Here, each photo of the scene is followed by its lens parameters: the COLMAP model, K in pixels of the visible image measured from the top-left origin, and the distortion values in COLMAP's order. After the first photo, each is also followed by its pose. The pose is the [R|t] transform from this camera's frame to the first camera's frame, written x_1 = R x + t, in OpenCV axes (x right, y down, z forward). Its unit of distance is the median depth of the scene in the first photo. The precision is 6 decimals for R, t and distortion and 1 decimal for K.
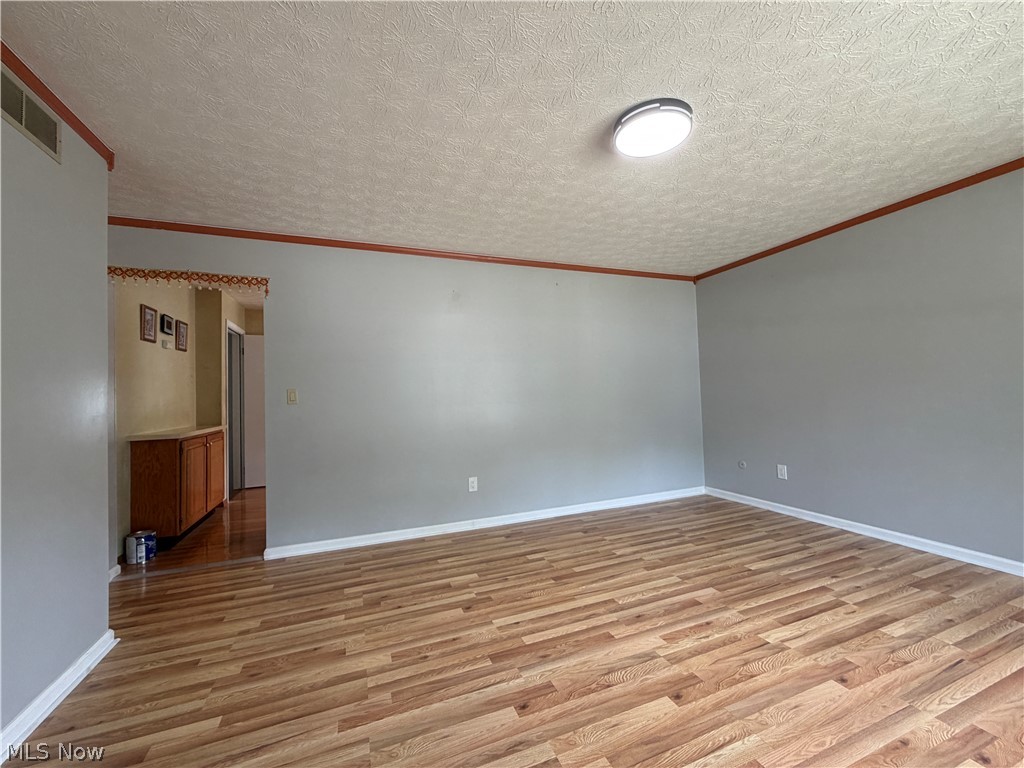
lens RADIAL K [[409.2, 0, 509.3], [0, 409.2, 382.7], [0, 0, 1]] dist [-0.003017, 0.000770]
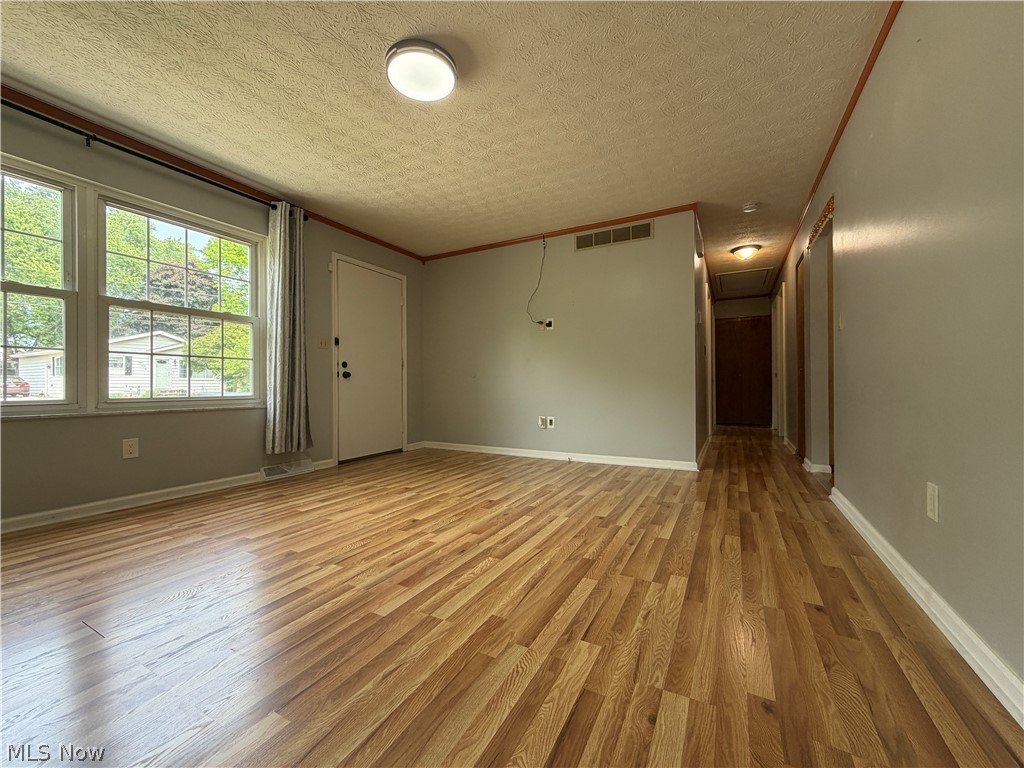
lens RADIAL K [[409.2, 0, 512.3], [0, 409.2, 383.7], [0, 0, 1]] dist [-0.003017, 0.000770]
pose [[-0.760197, 0.031869, -0.648910, 0.715764], [0.046560, 0.998900, -0.005487, 0.174489], [0.648022, -0.034385, -0.760845, 1.559926]]
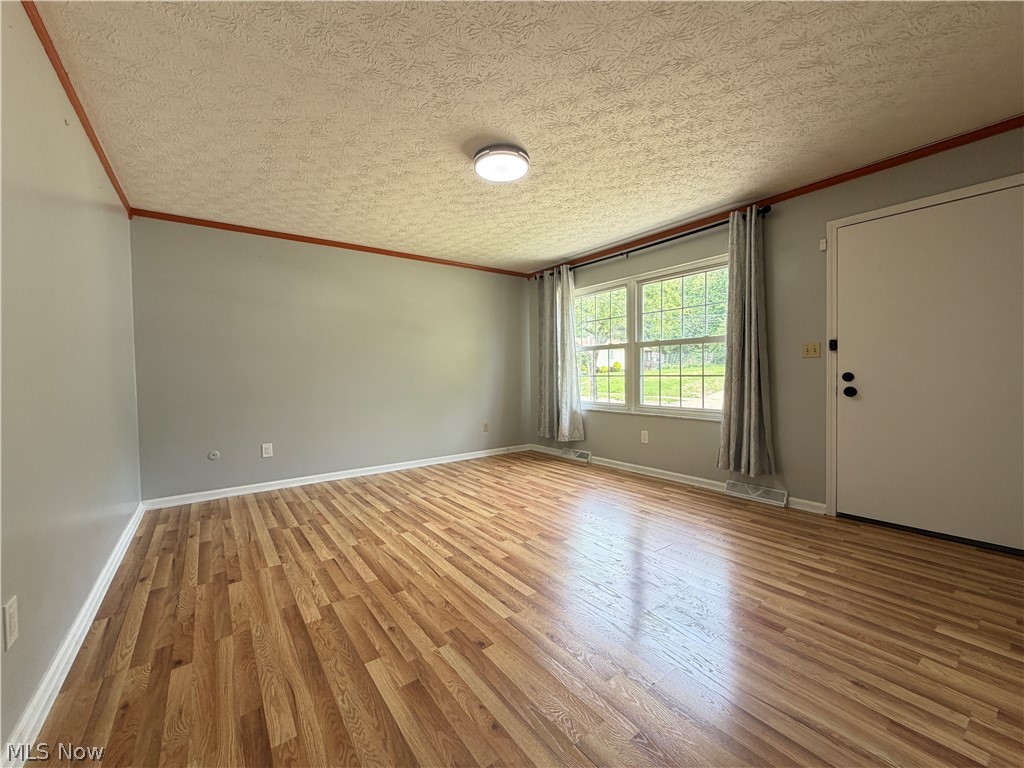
lens RADIAL K [[409.2, 0, 508.8], [0, 409.2, 384.9], [0, 0, 1]] dist [-0.003017, 0.000770]
pose [[-0.260831, 0.006890, 0.965360, -0.753044], [-0.005915, 0.999944, -0.008735, 0.091572], [-0.965366, -0.007988, -0.260776, 1.057900]]
